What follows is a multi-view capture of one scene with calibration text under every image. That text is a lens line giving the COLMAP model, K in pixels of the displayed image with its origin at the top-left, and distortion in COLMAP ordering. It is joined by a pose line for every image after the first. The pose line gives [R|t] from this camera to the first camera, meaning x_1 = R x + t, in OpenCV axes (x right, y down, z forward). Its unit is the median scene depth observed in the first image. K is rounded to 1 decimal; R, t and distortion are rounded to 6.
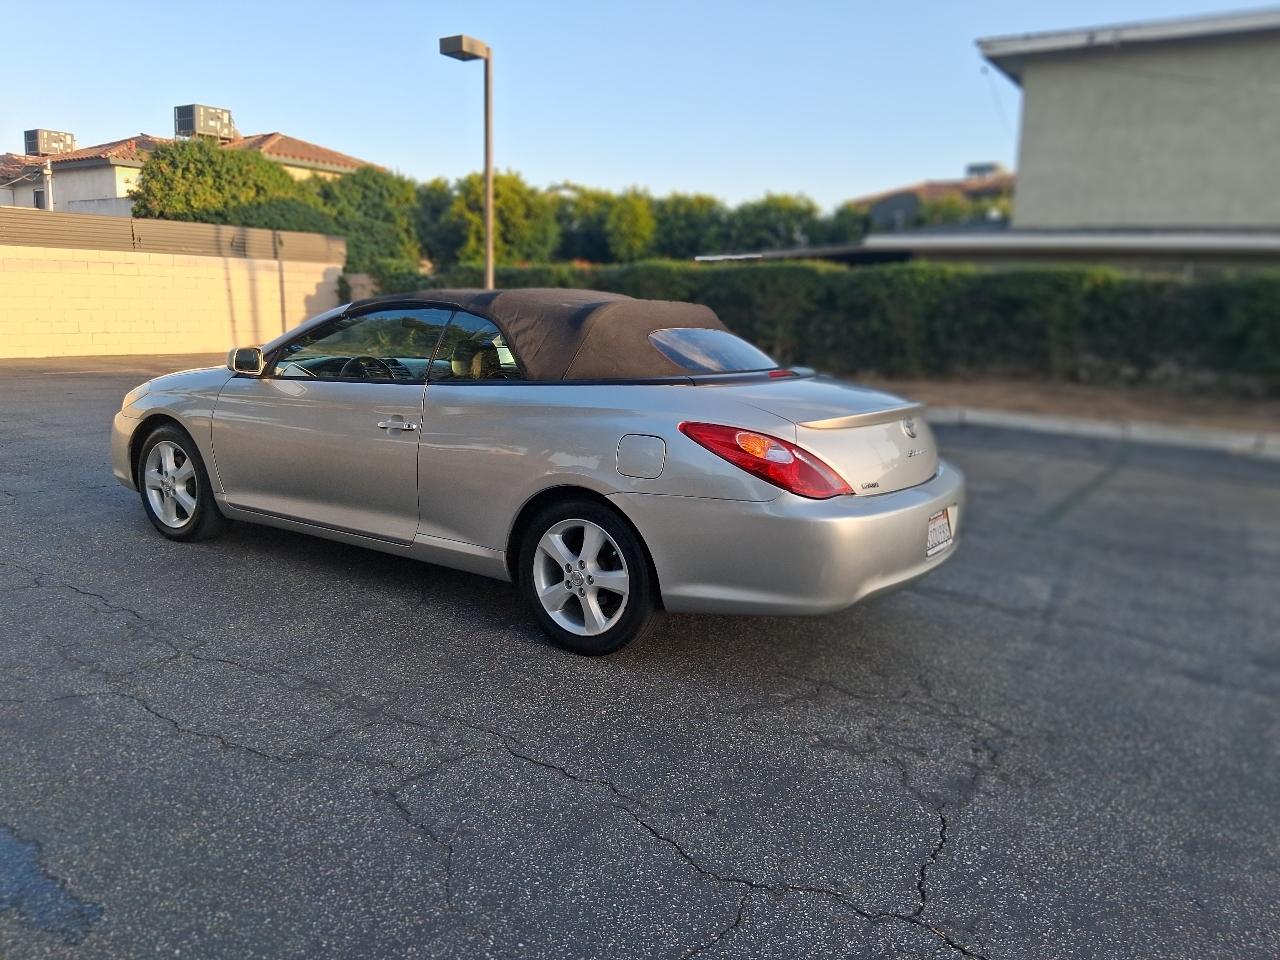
lens RADIAL K [[977.4, 0, 641.2], [0, 977.4, 475.6], [0, 0, 1]] dist [0.055565, -0.090829]
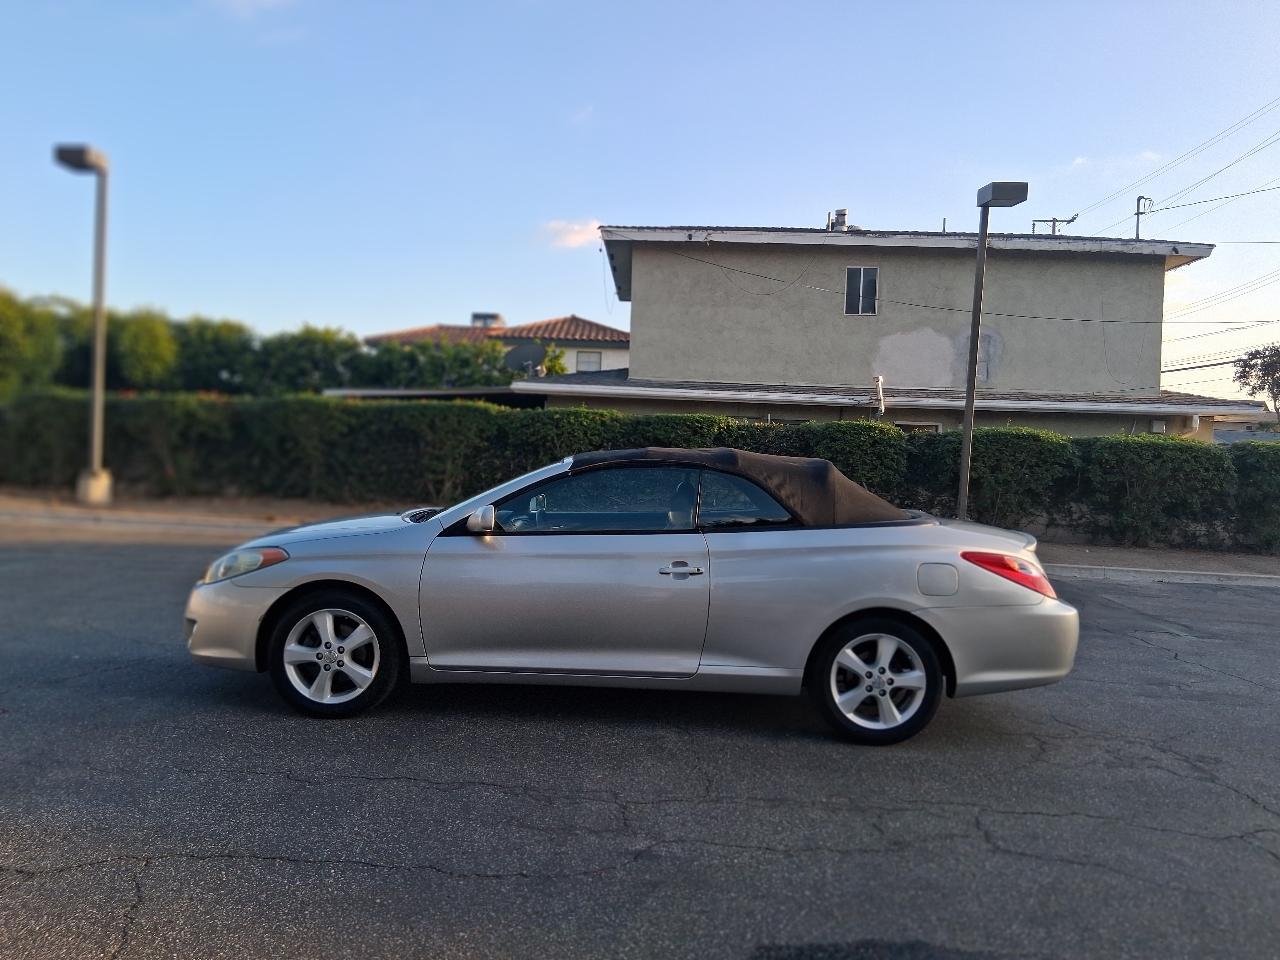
lens RADIAL K [[977.4, 0, 633.4], [0, 977.4, 478.9], [0, 0, 1]] dist [0.055565, -0.090829]
pose [[0.839668, -0.016961, 0.542835, -0.460912], [0.083692, 0.991614, -0.098473, -0.025425], [-0.536613, 0.128116, 0.834046, 0.039165]]
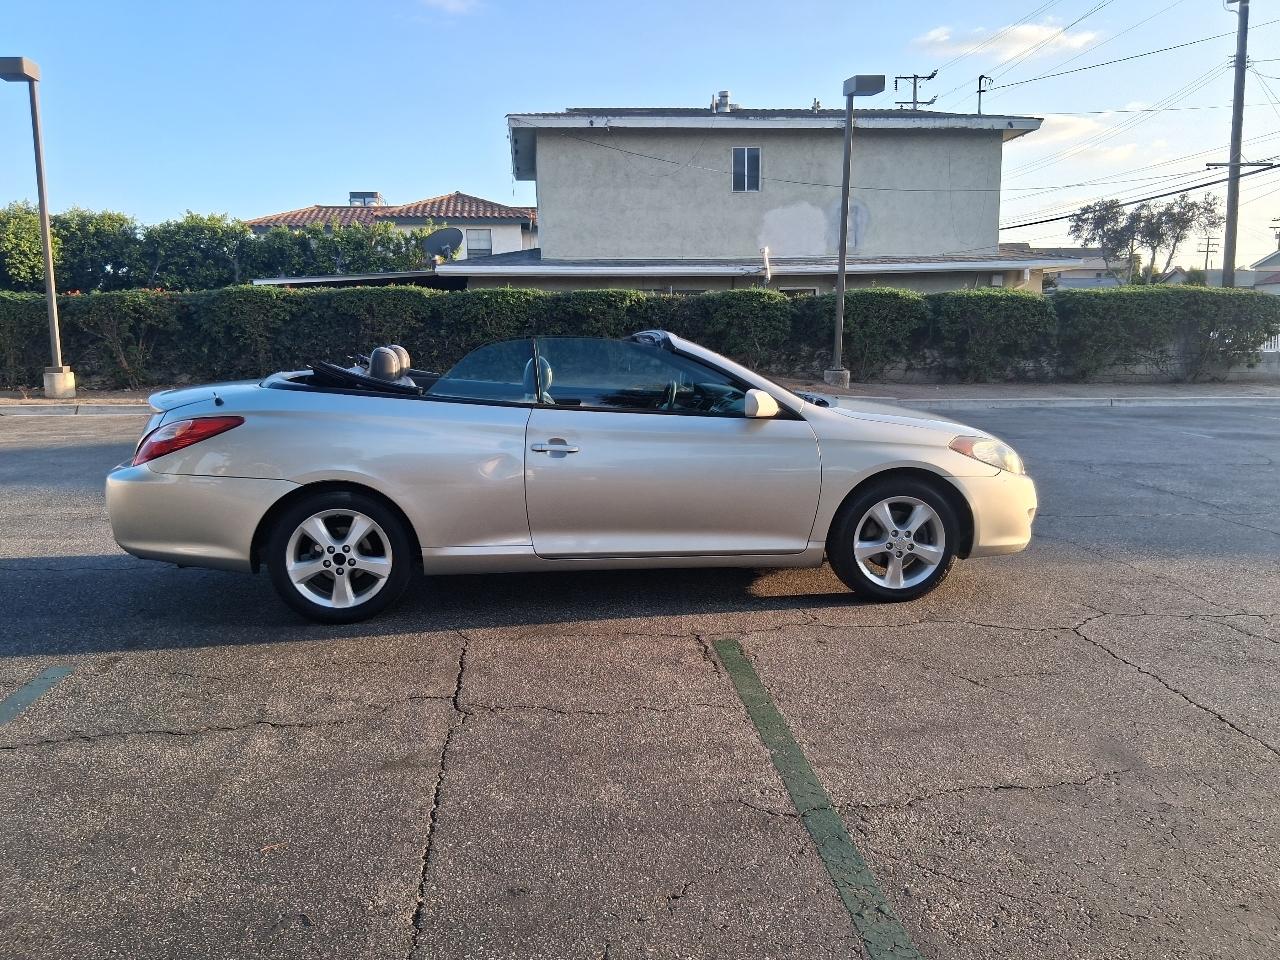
lens RADIAL K [[1000.3, 0, 642.4], [0, 1000.3, 487.9], [0, 0, 1]] dist [0.082138, -0.126793]
pose [[0.756140, -0.145649, 0.637996, -0.732805], [0.149351, 0.987596, 0.048452, 0.007477], [-0.637140, 0.058649, 0.768514, -0.166832]]
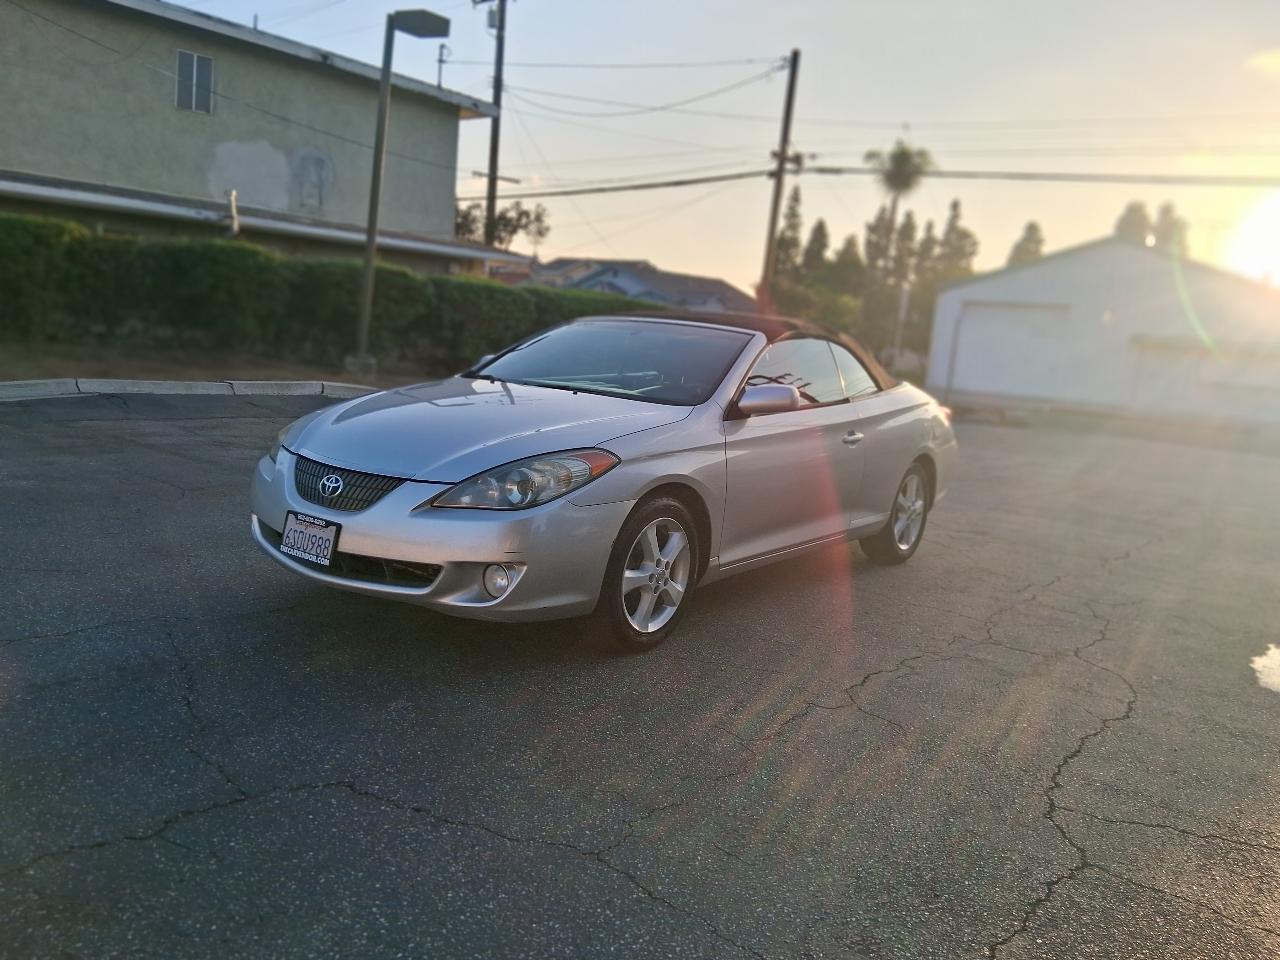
lens RADIAL K [[1000.3, 0, 639.2], [0, 1000.3, 460.0], [0, 0, 1]] dist [0.082138, -0.126793]
pose [[0.052987, -0.160009, 0.985692, -0.773801], [0.090805, 0.983762, 0.154815, -0.124492], [-0.994458, 0.081302, 0.066656, 0.588305]]
